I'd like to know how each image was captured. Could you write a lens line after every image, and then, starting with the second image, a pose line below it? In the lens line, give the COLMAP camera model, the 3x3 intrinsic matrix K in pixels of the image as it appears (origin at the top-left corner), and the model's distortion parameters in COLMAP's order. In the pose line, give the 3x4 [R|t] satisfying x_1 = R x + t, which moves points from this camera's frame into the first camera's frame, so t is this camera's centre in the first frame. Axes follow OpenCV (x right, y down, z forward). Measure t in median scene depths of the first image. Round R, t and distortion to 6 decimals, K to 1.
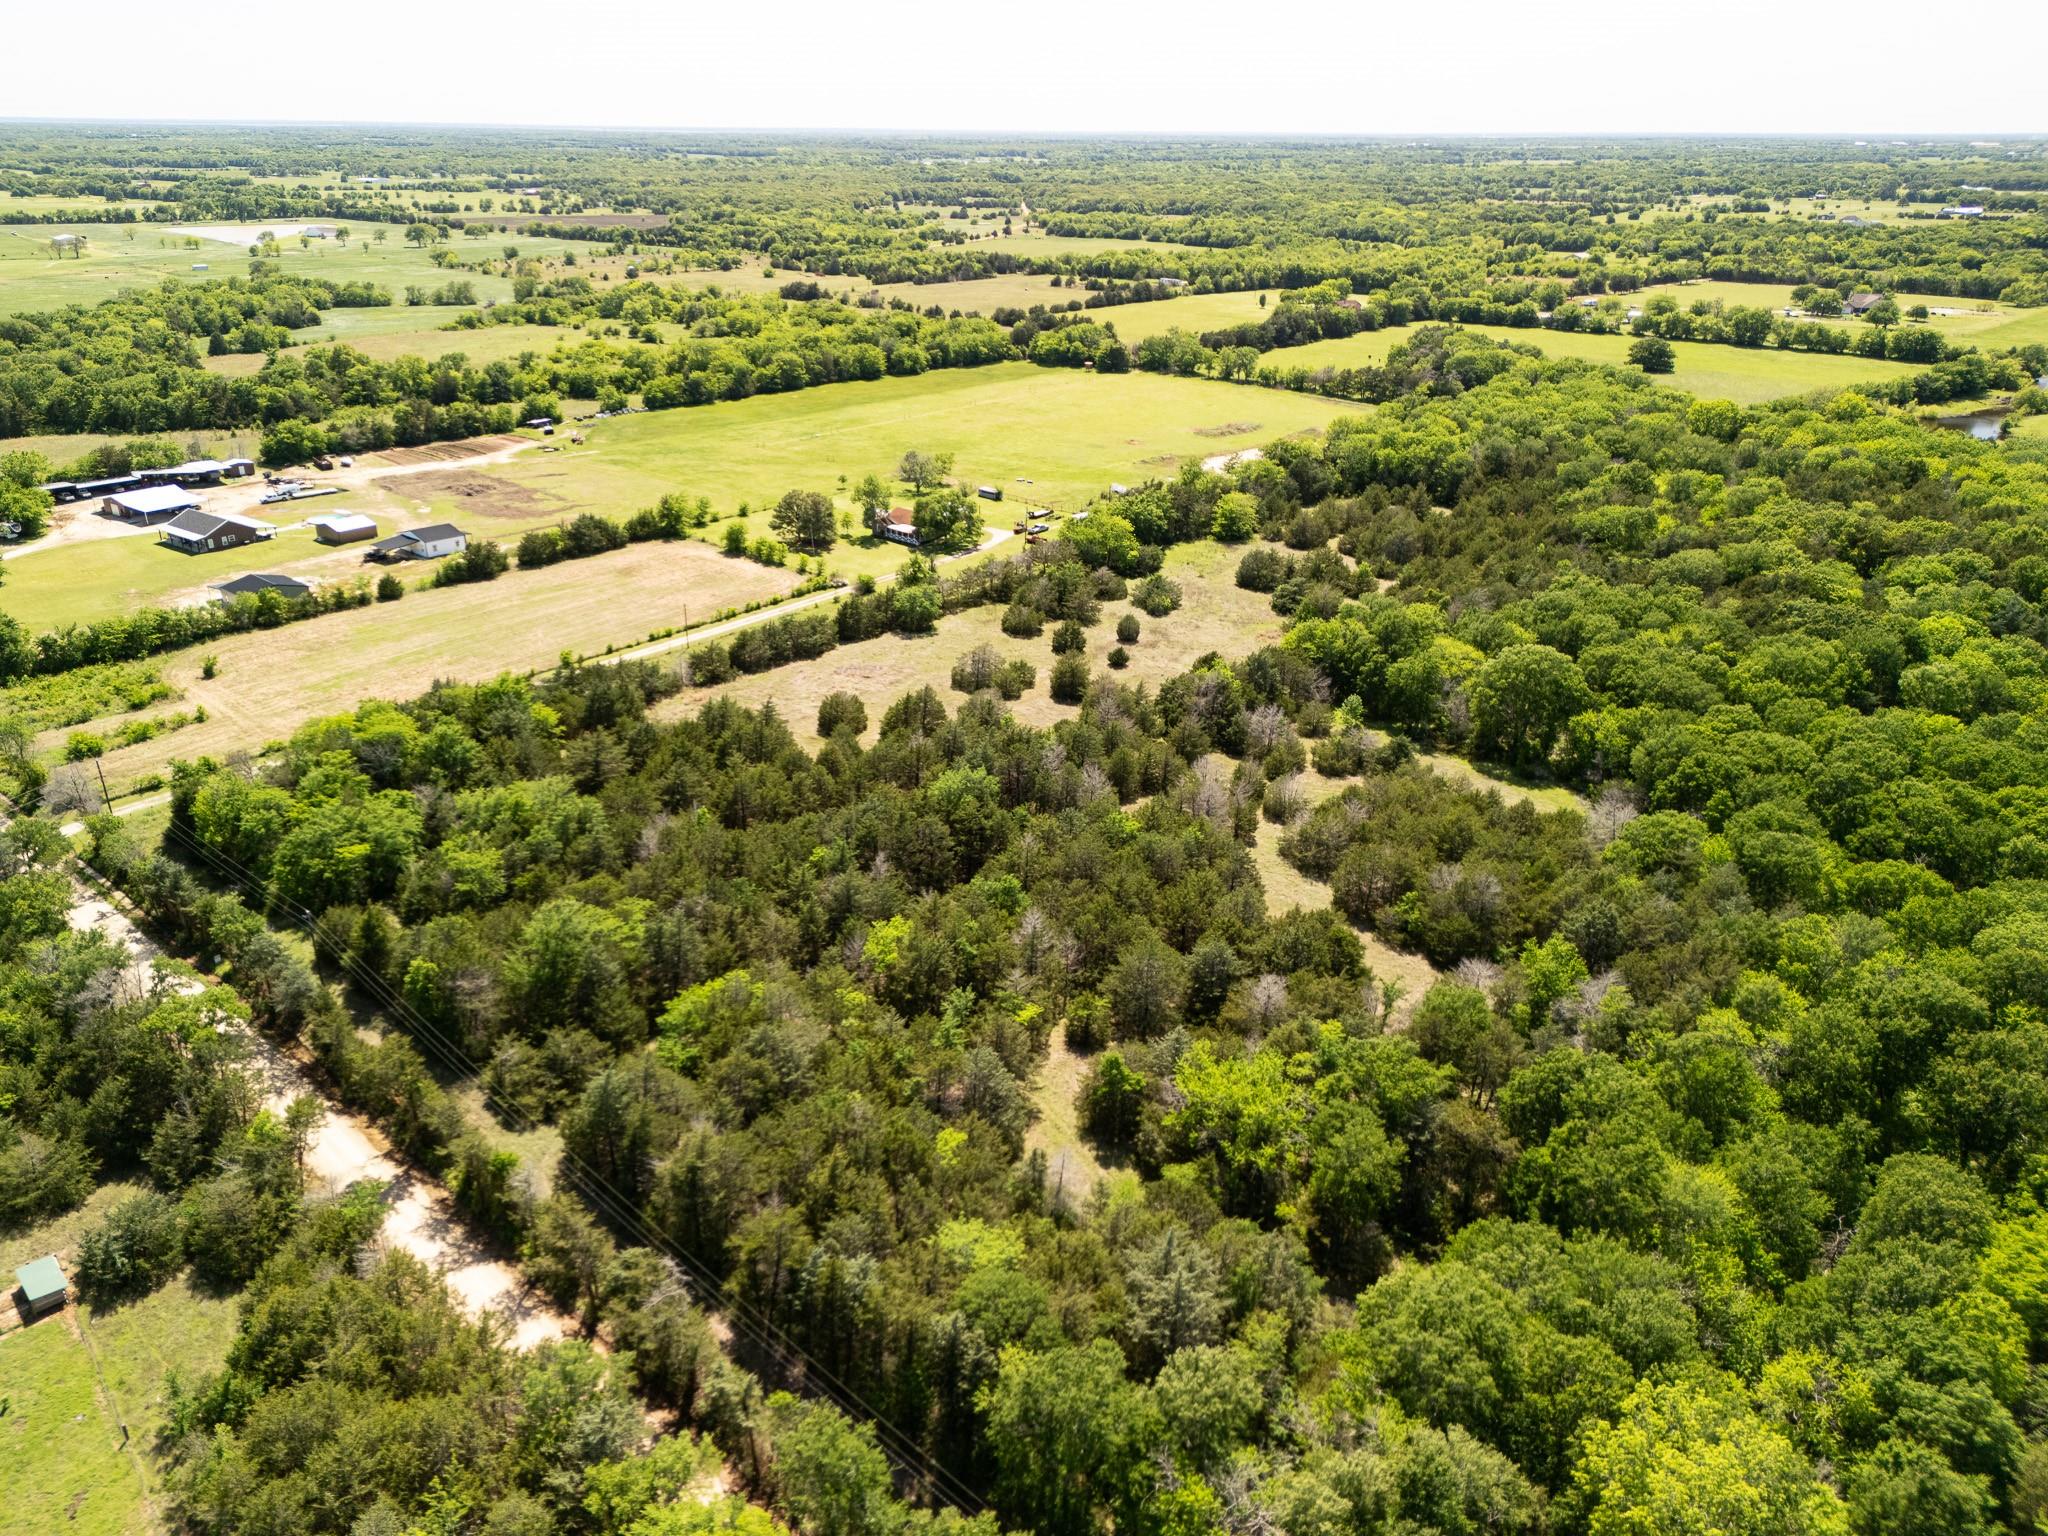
lens RADIAL K [[1497.5, 0, 1029.1], [0, 1497.5, 771.2], [0, 0, 1]] dist [0.072651, -0.069787]
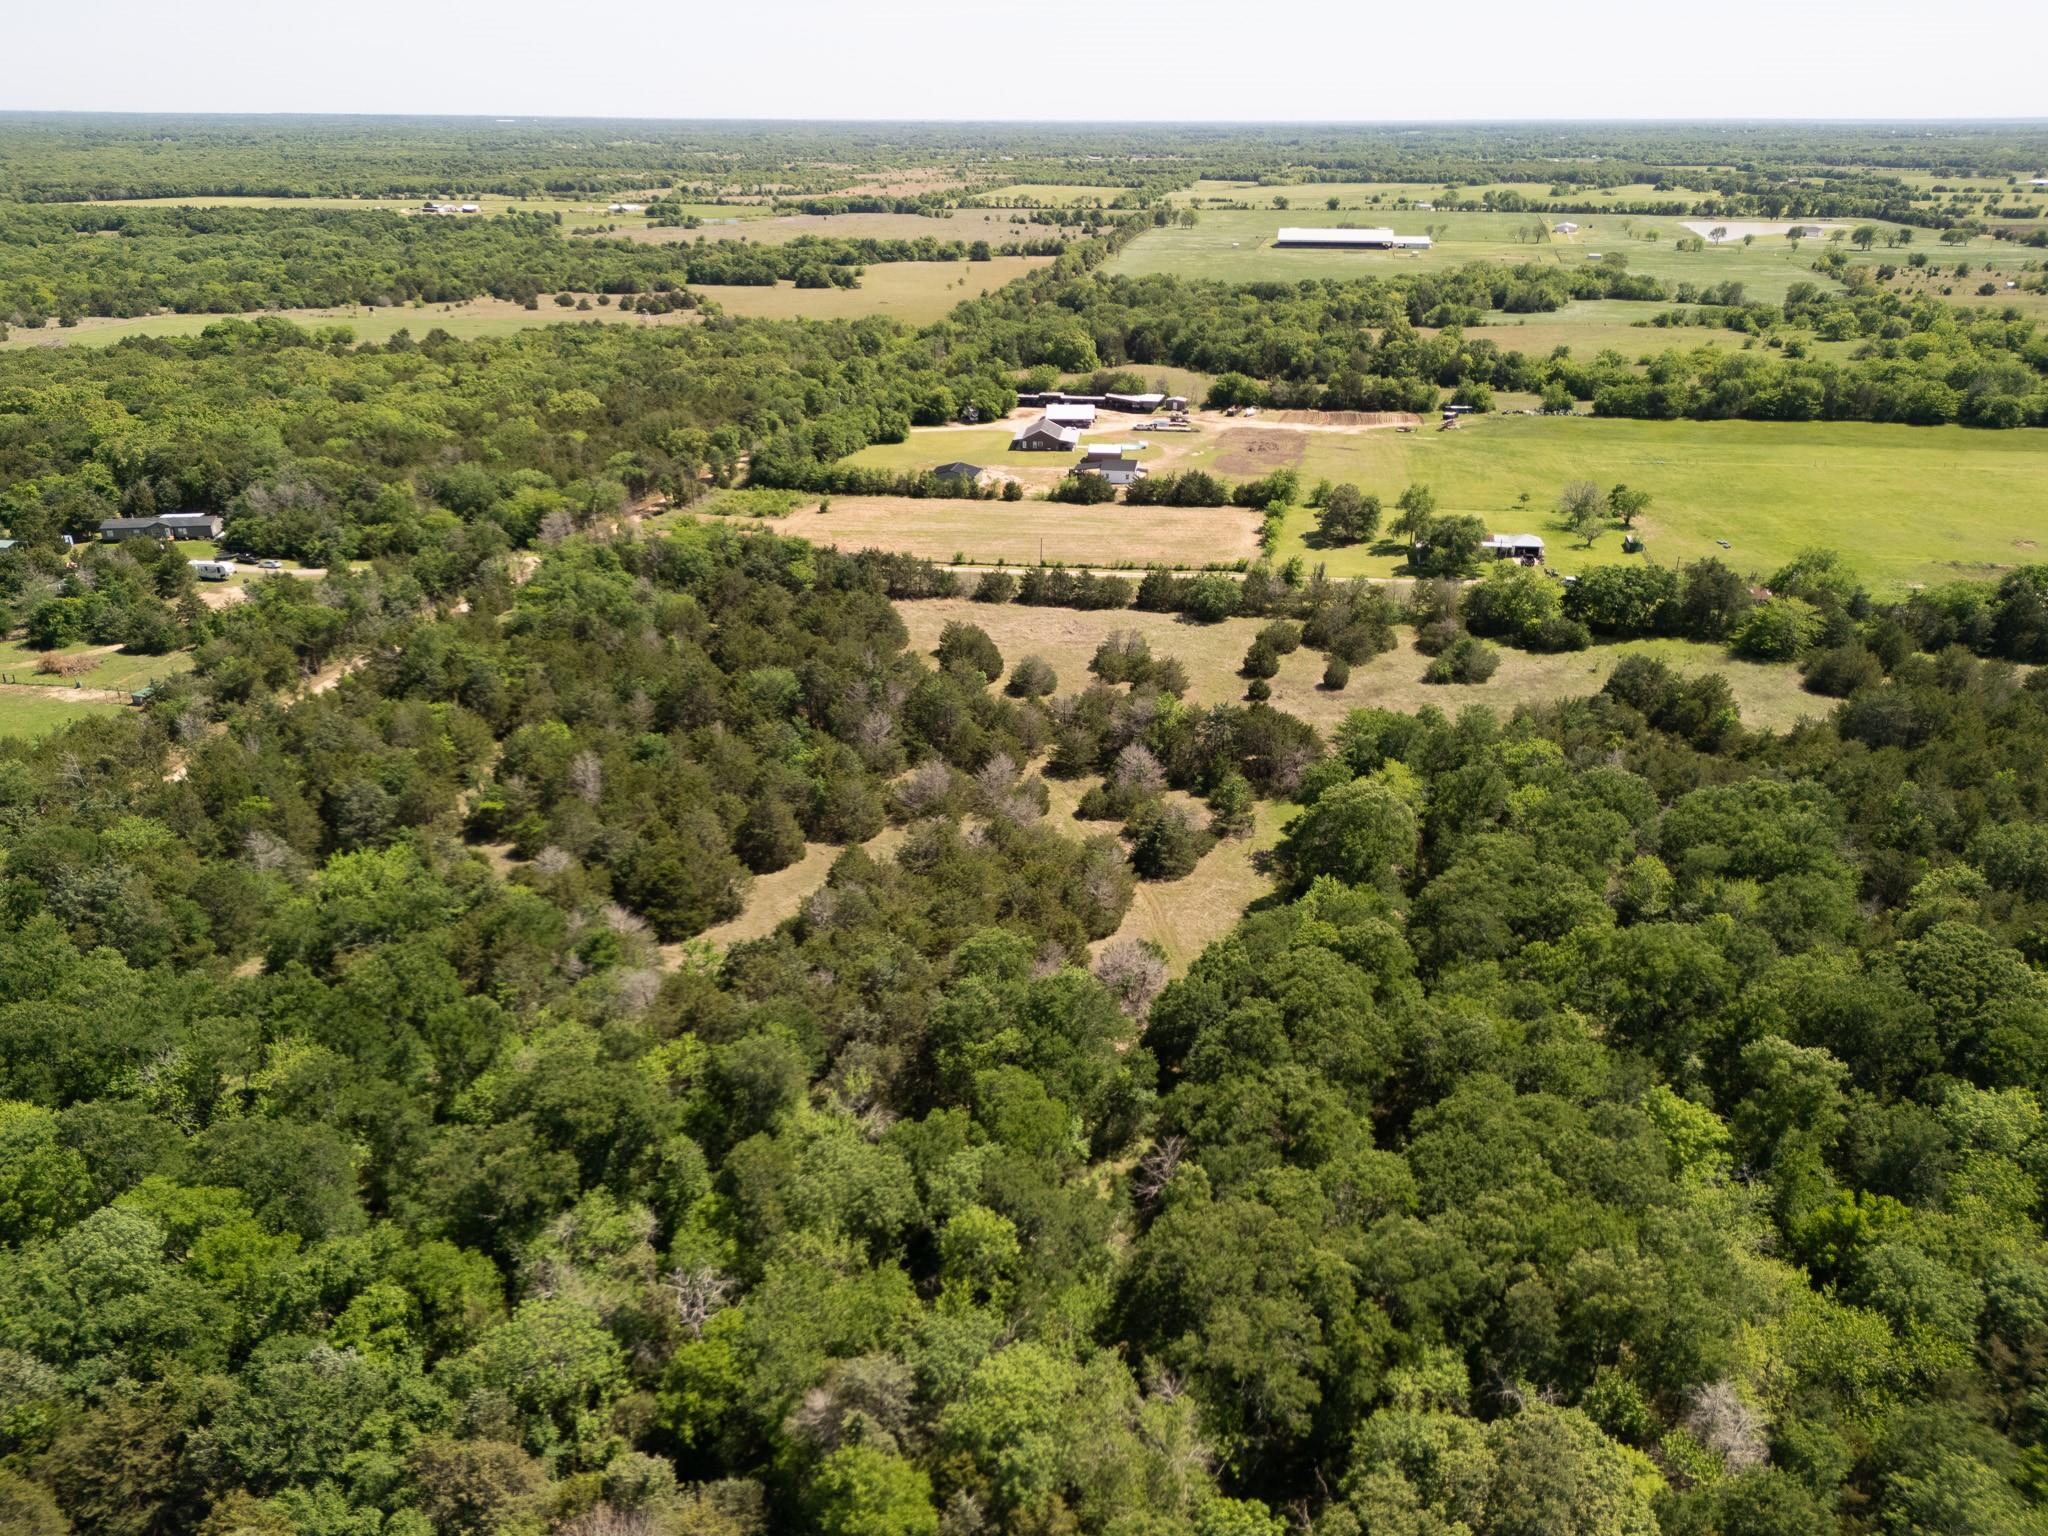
lens RADIAL K [[1497.5, 0, 1029.1], [0, 1497.5, 771.2], [0, 0, 1]] dist [0.072651, -0.069787]
pose [[0.521739, 0.334267, -0.784891, 0.479755], [-0.334549, 0.926512, 0.172197, -0.093414], [0.784771, 0.172743, 0.595226, 0.230080]]
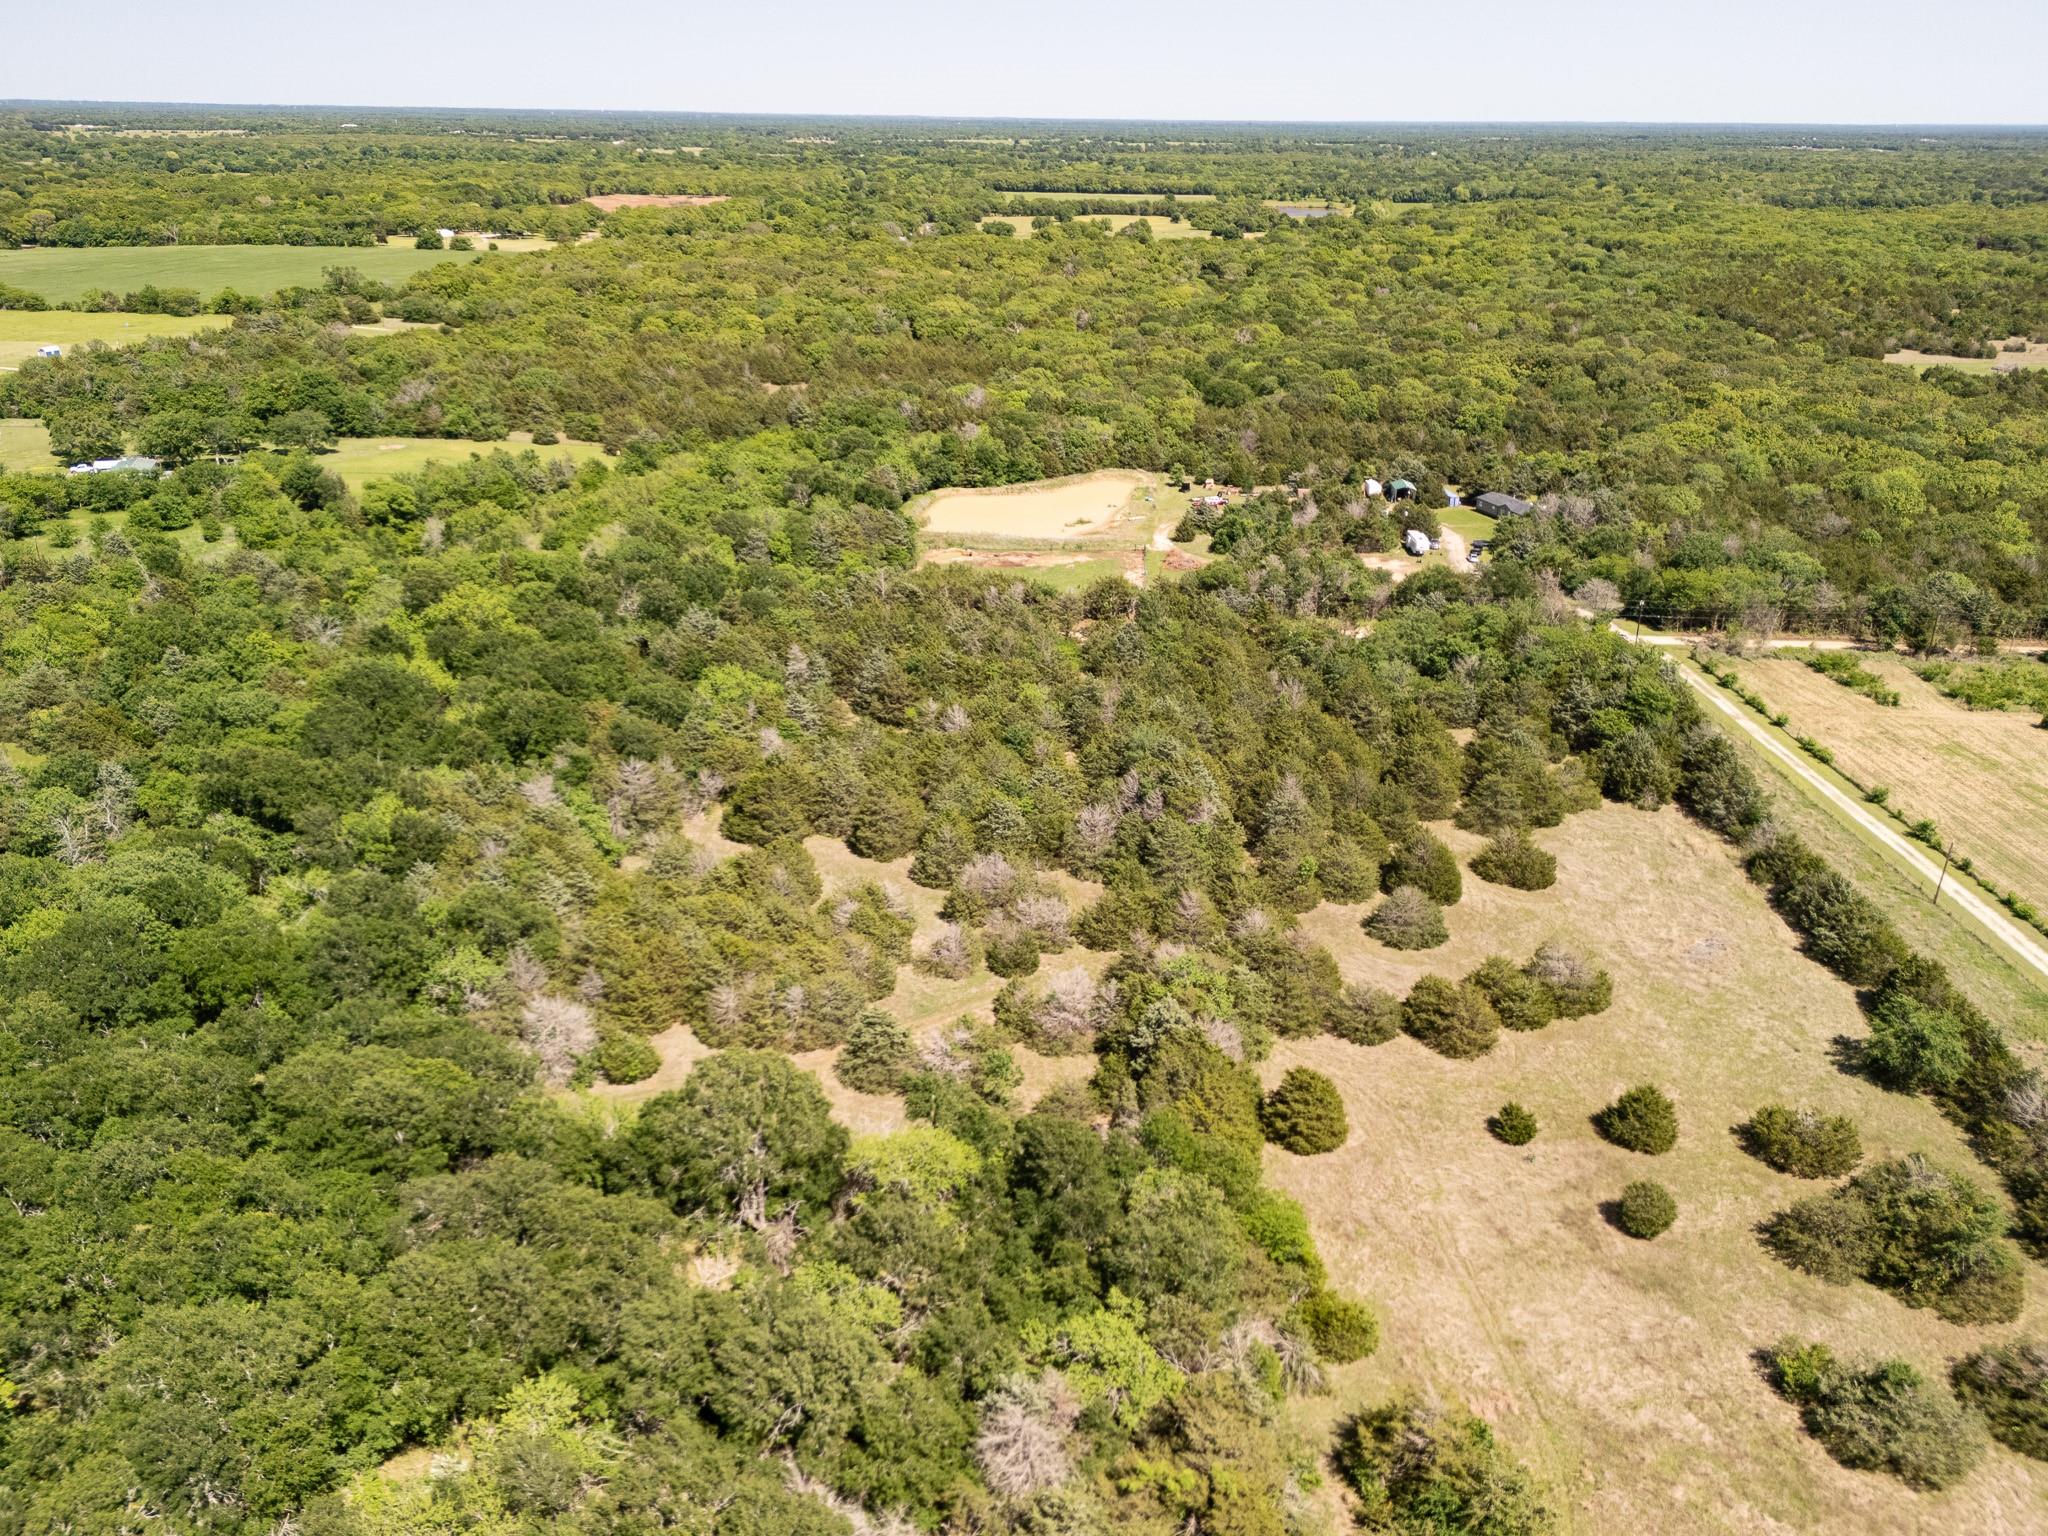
lens RADIAL K [[1497.5, 0, 1029.1], [0, 1497.5, 771.2], [0, 0, 1]] dist [0.072651, -0.069787]
pose [[-0.765622, 0.242528, -0.595822, 0.312399], [-0.266189, 0.723754, 0.636651, -0.299652], [0.585634, 0.646035, -0.489563, 0.712850]]
